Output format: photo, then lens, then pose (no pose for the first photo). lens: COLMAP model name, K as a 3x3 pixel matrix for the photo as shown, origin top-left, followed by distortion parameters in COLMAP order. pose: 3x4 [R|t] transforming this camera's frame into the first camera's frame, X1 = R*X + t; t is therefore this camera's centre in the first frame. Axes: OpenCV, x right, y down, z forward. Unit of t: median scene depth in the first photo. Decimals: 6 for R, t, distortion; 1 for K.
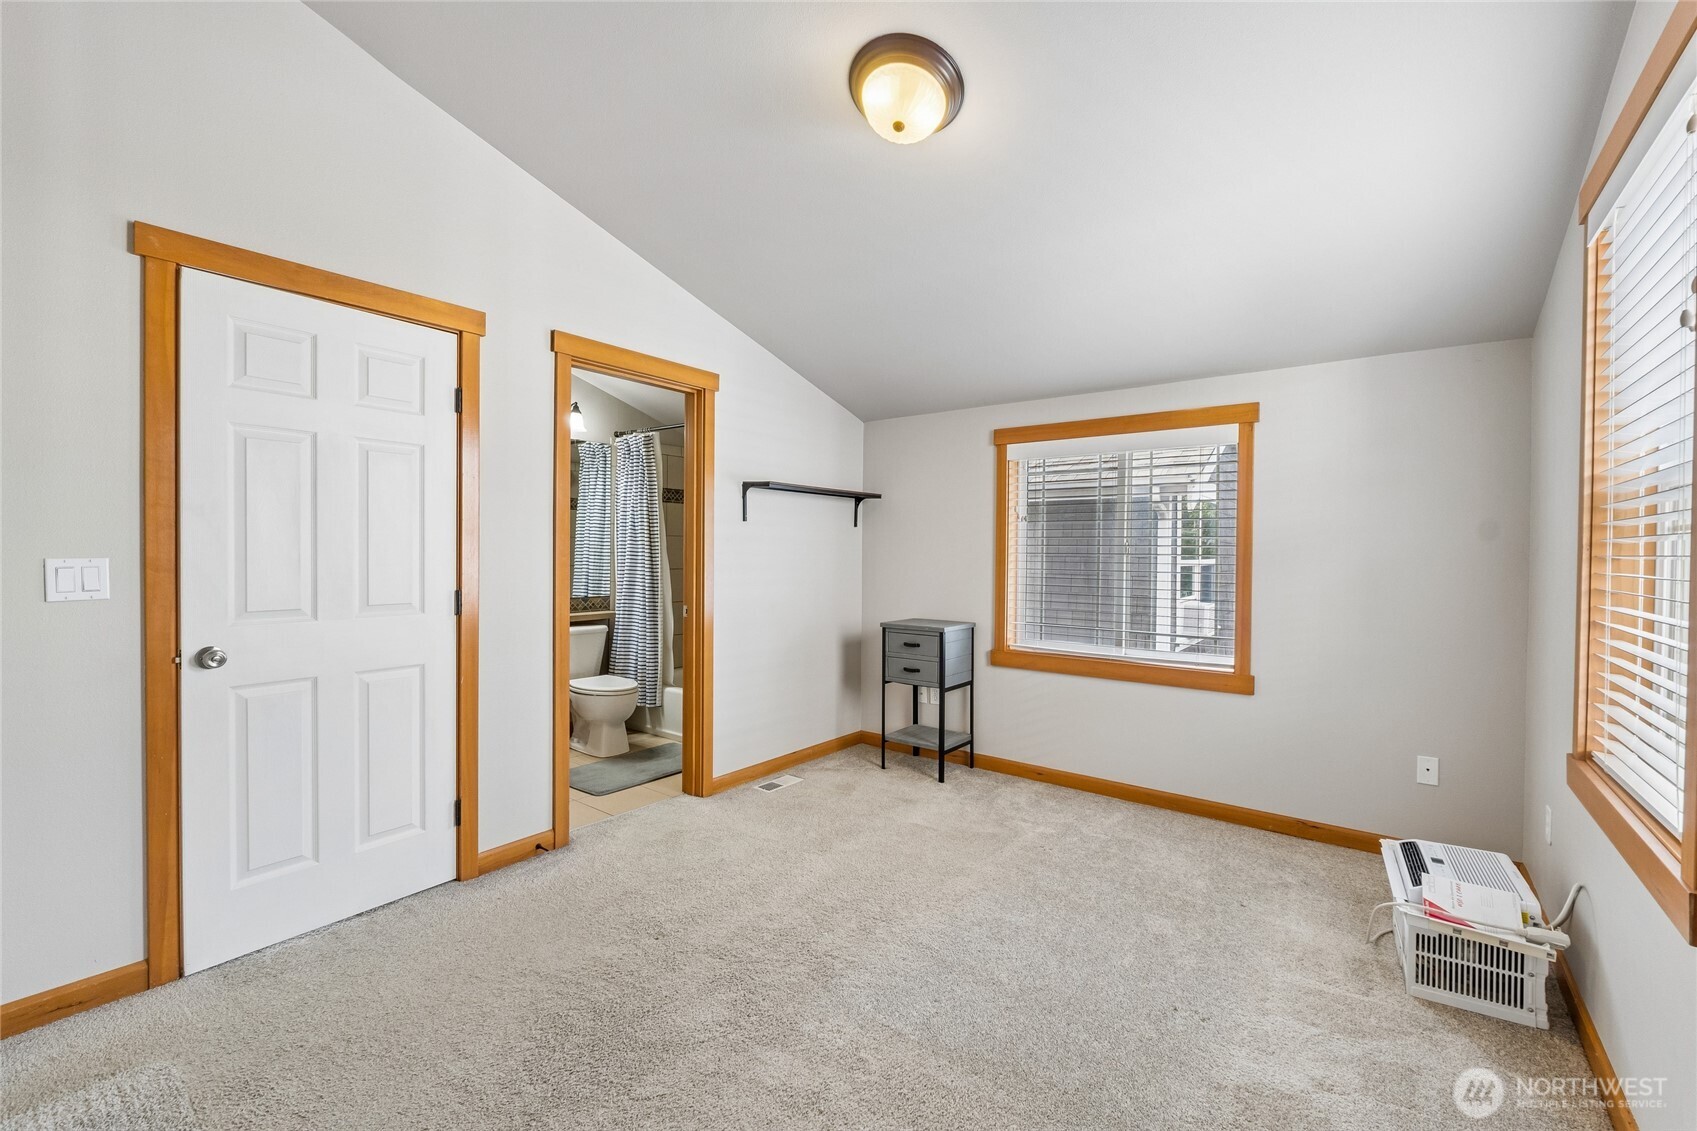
lens RADIAL K [[716.3, 0, 869.9], [0, 716.3, 553.9], [0, 0, 1]] dist [-0.001571, -0.000585]
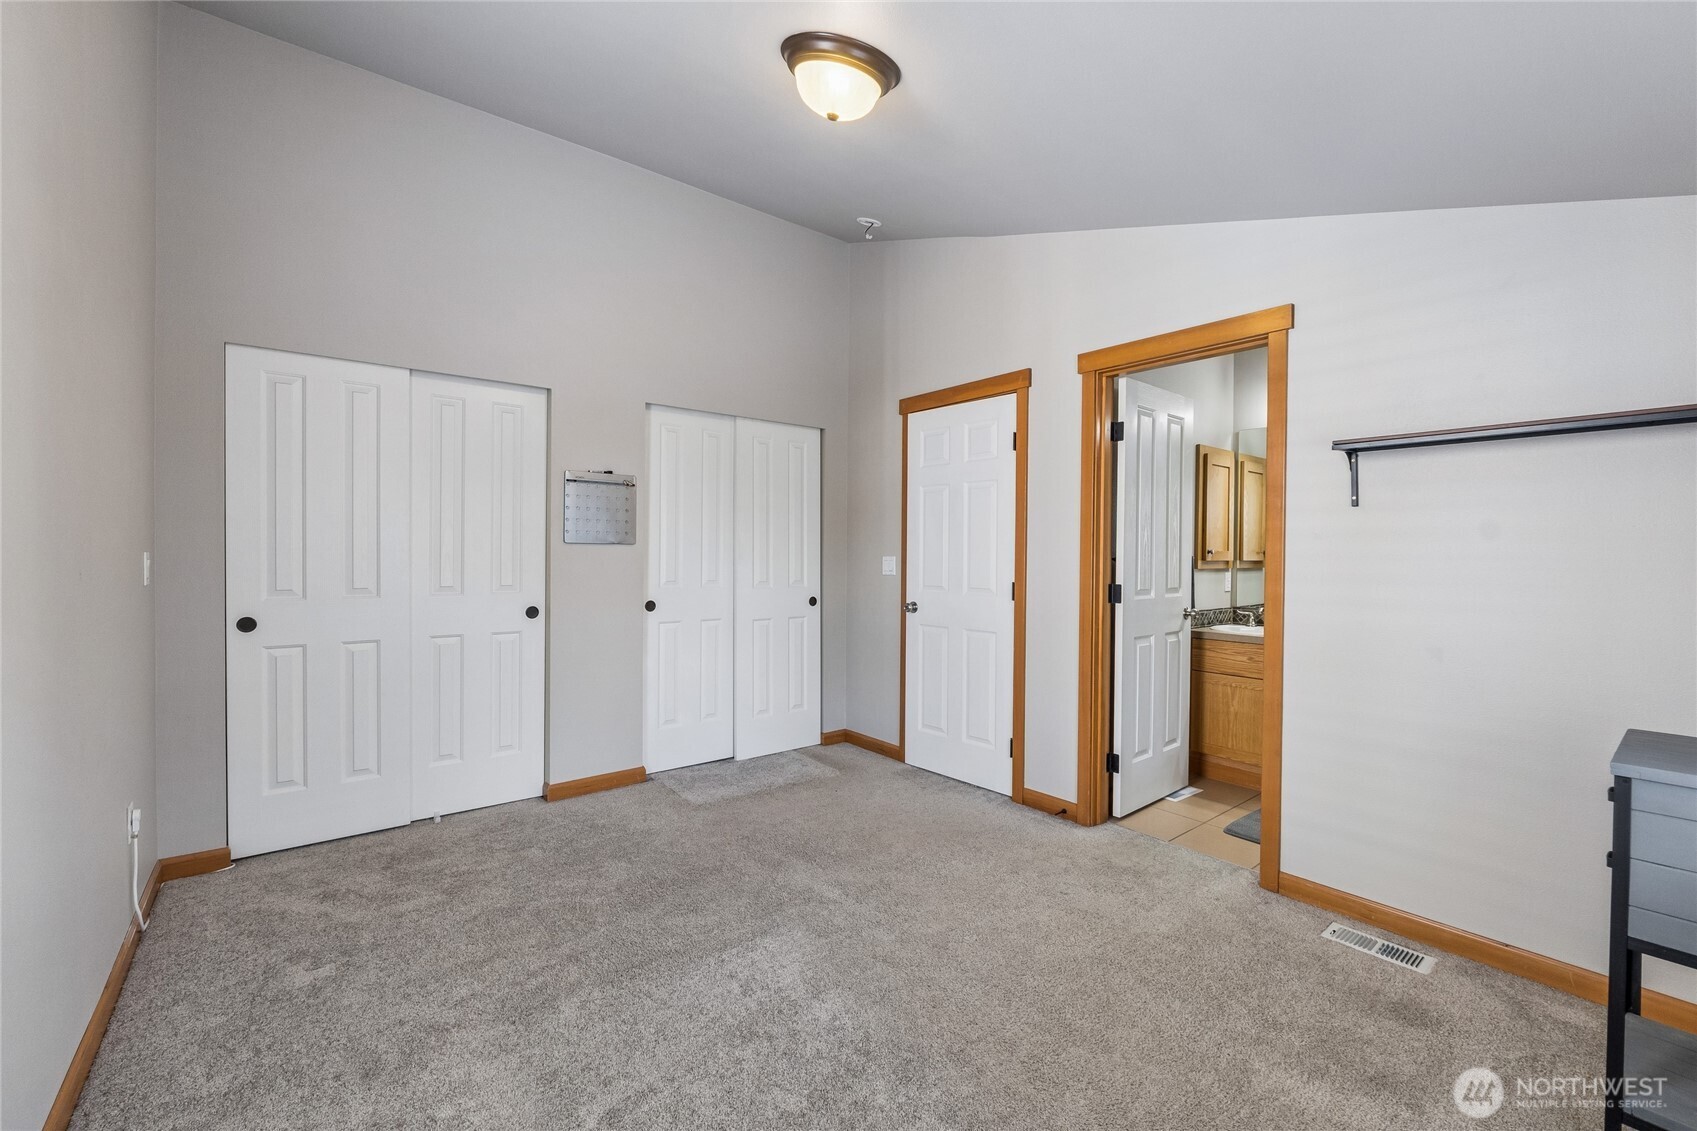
lens RADIAL K [[705.7, 0, 862.0], [0, 705.7, 560.6], [0, 0, 1]] dist [-0.007357, -0.000802]
pose [[-0.246688, 0.003292, -0.969089, 0.540077], [-0.011089, 0.999919, 0.006220, 0.002228], [0.969032, 0.012280, -0.246631, 0.727275]]
